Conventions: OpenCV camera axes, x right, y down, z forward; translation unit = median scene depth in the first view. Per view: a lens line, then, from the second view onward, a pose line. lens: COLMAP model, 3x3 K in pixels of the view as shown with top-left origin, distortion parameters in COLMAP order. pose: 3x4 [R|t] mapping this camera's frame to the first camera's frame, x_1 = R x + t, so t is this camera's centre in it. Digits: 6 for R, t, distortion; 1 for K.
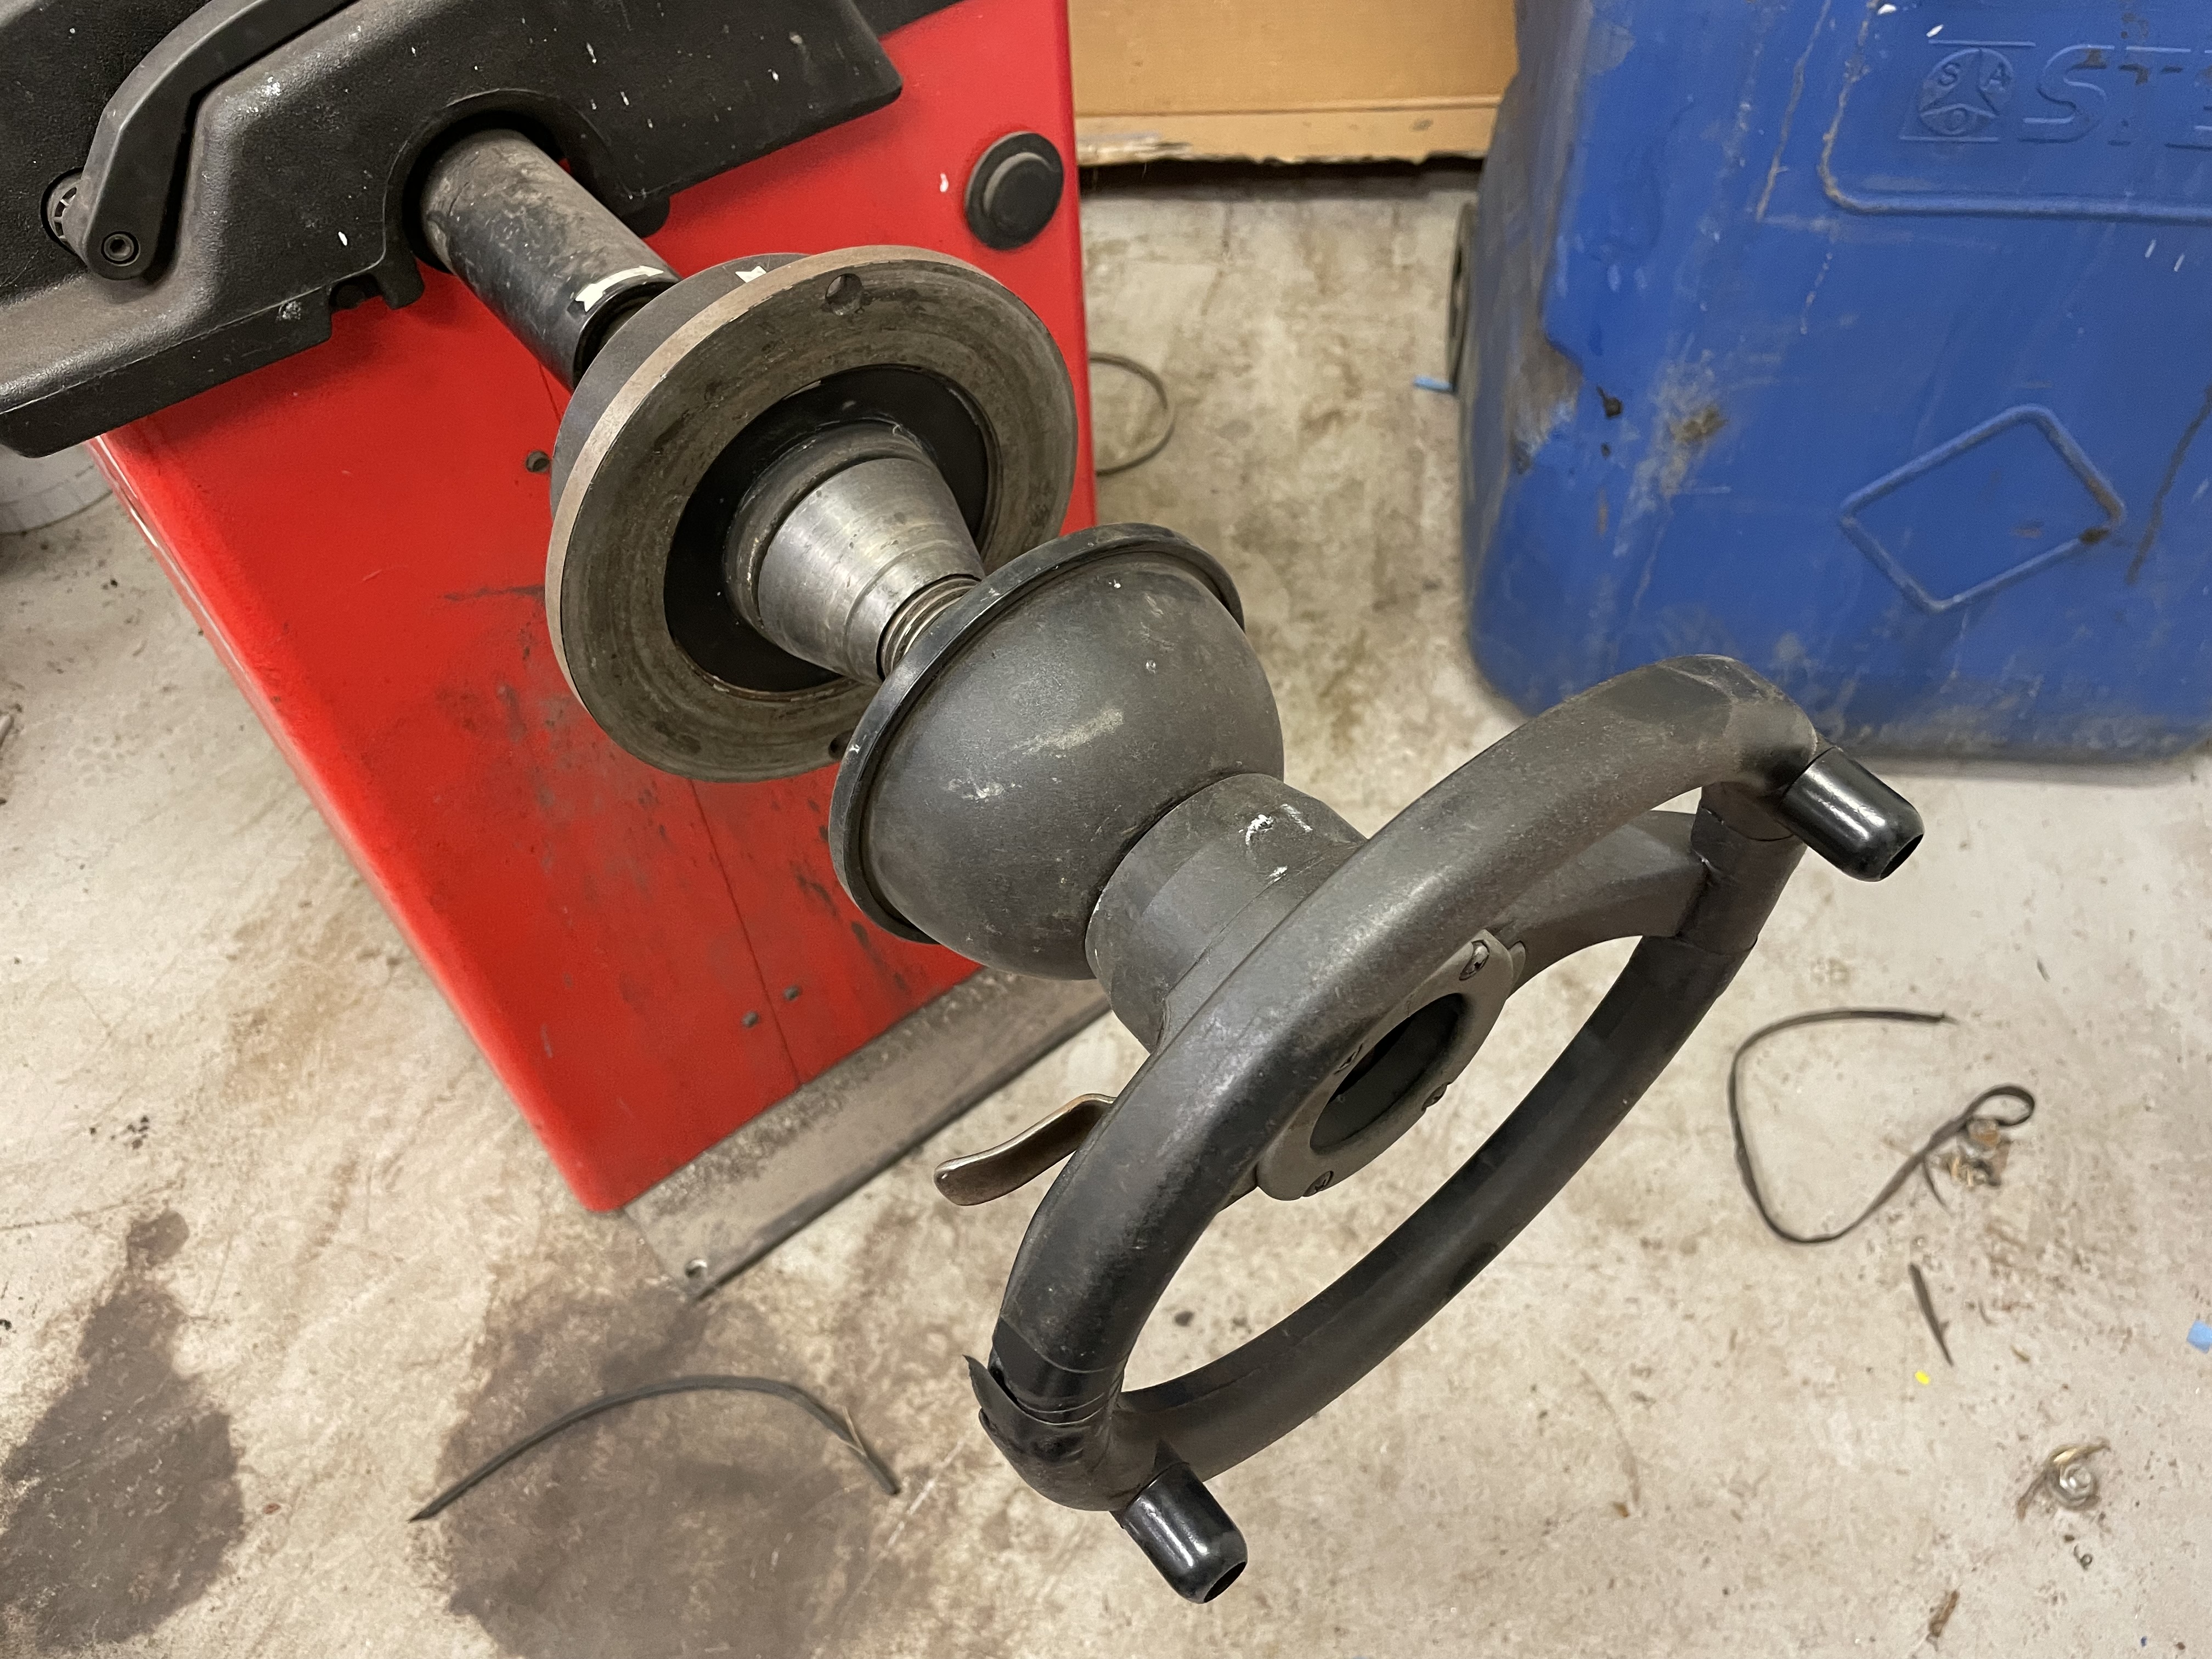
lens RADIAL K [[1685.8, 0, 1103.2], [0, 1685.8, 827.4], [0, 0, 1]] dist [0.077738, -0.112550]
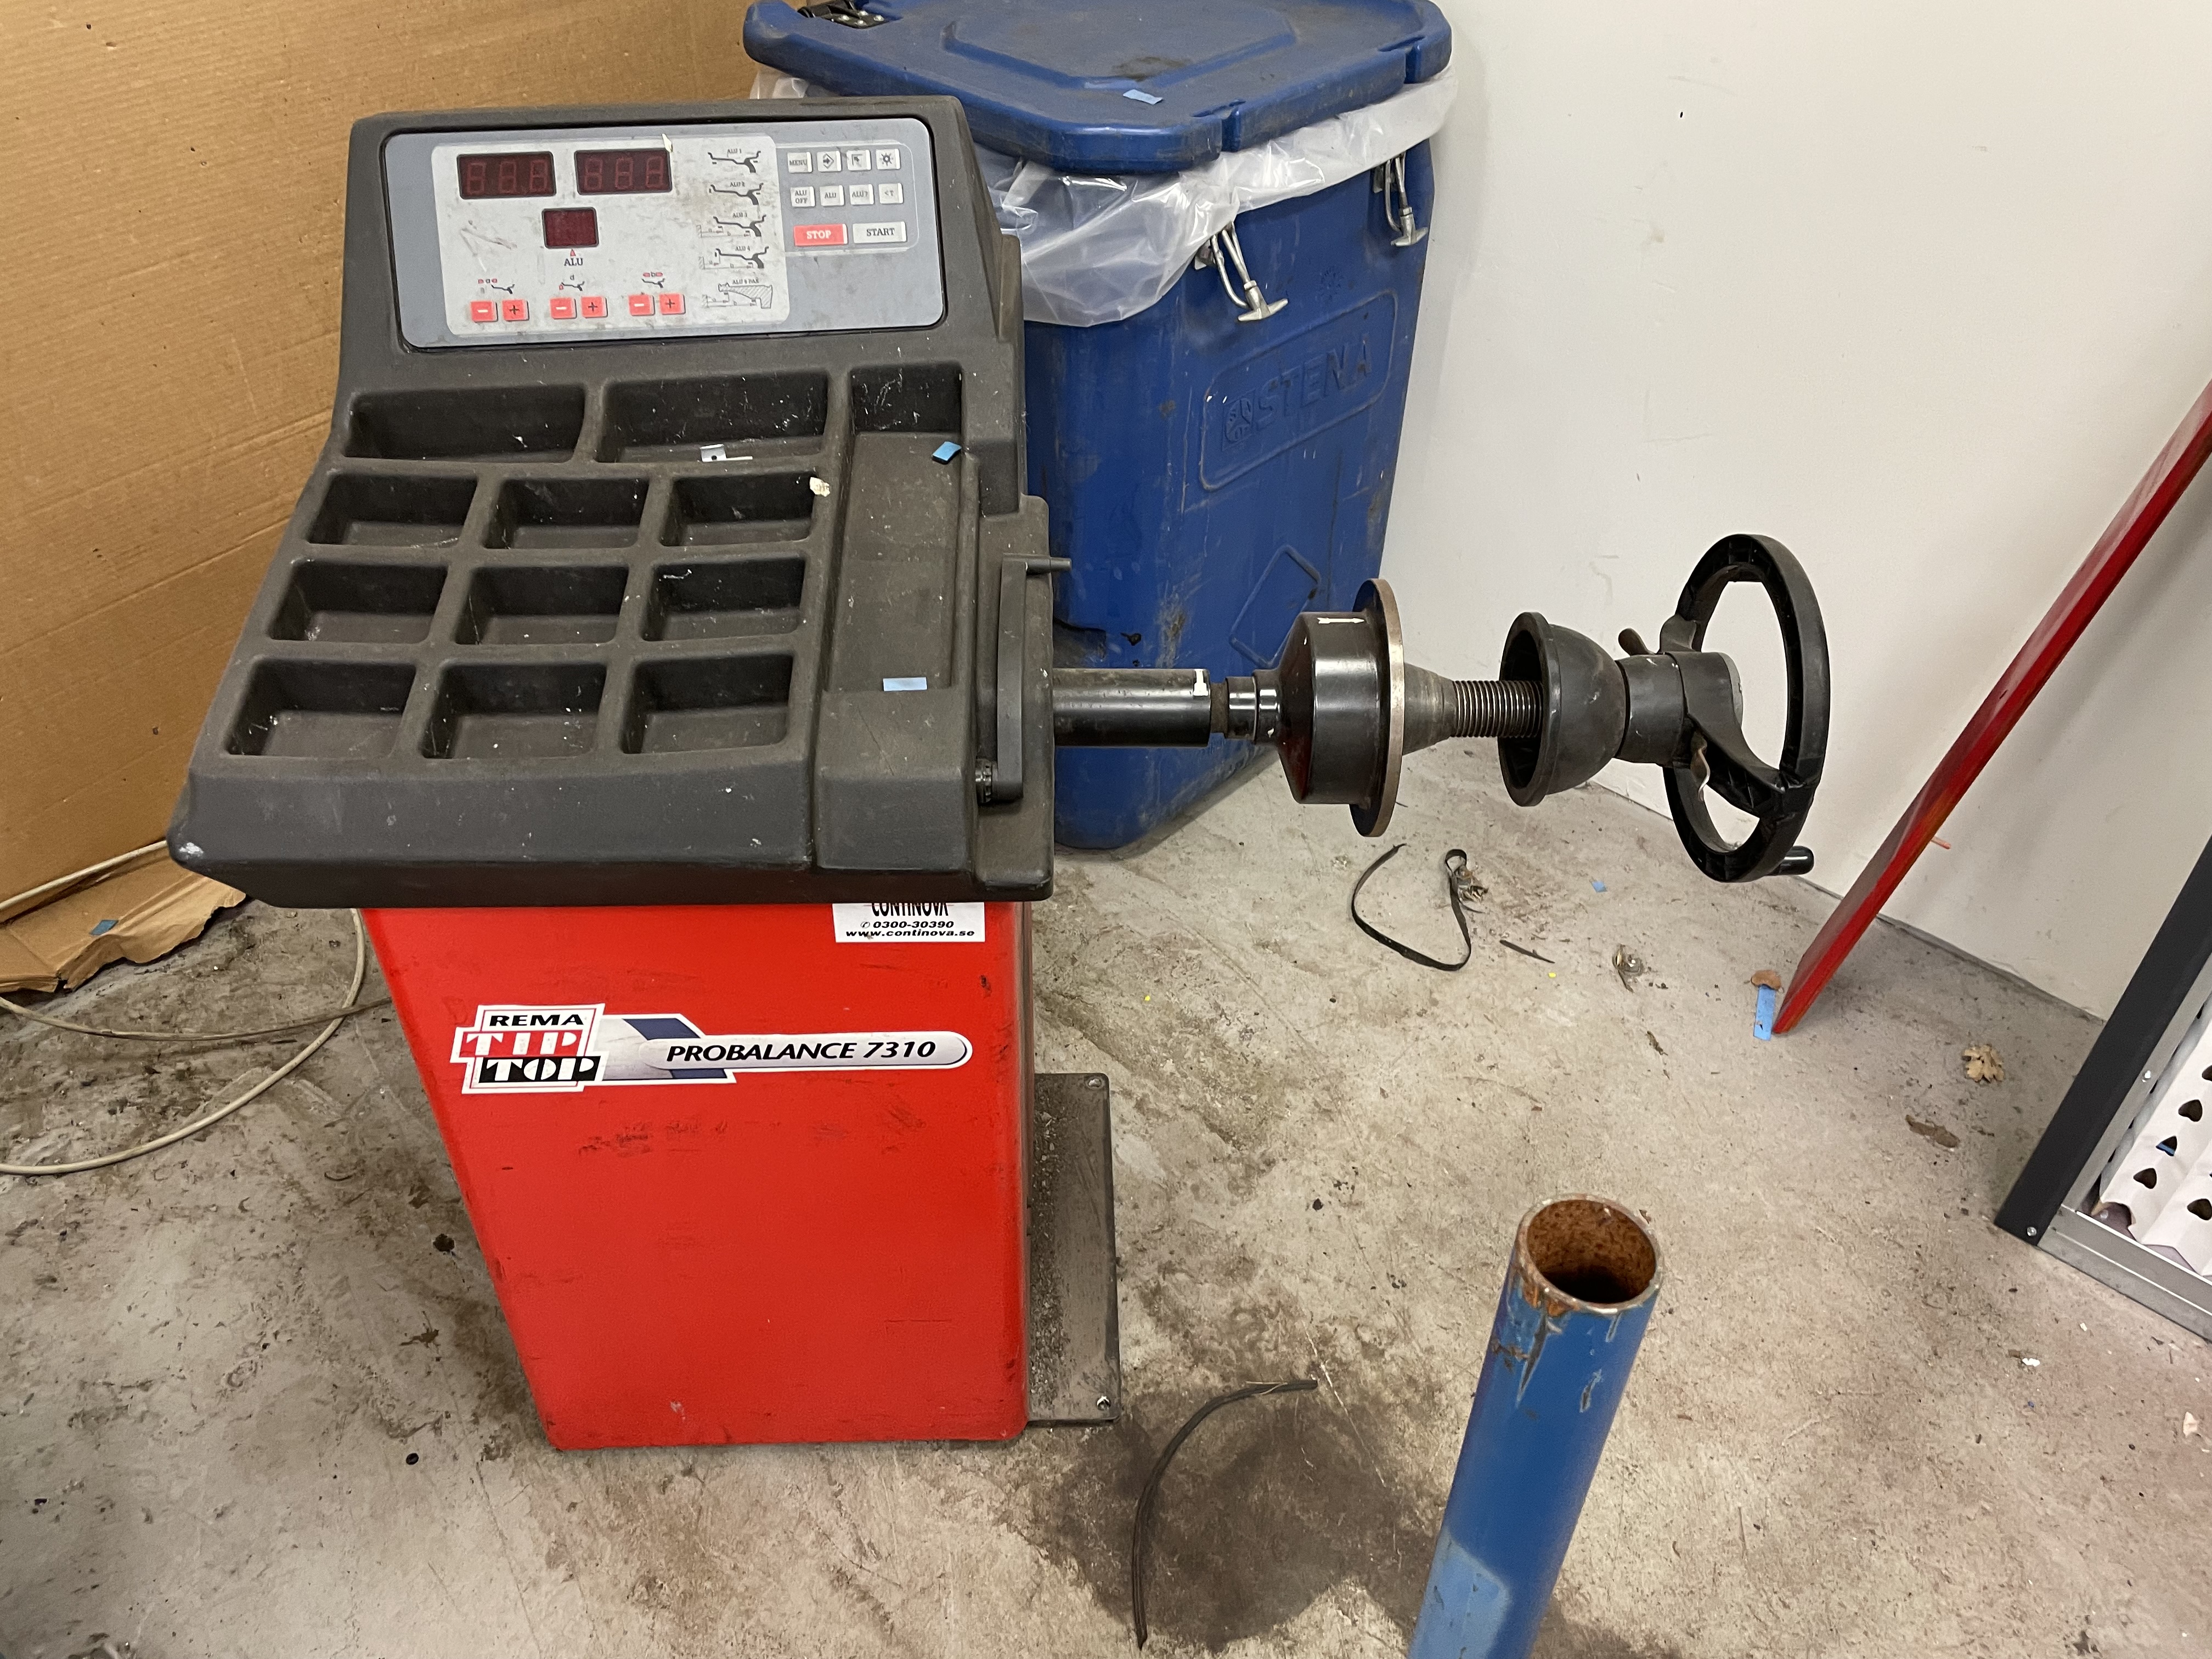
lens RADIAL K [[1685.8, 0, 1085.2], [0, 1685.8, 831.9], [0, 0, 1]] dist [0.077738, -0.112550]
pose [[0.608127, -0.478641, 0.633312, -0.930314], [0.605345, 0.795709, 0.020105, -0.153522], [-0.513555, 0.371146, 0.773636, -0.247724]]
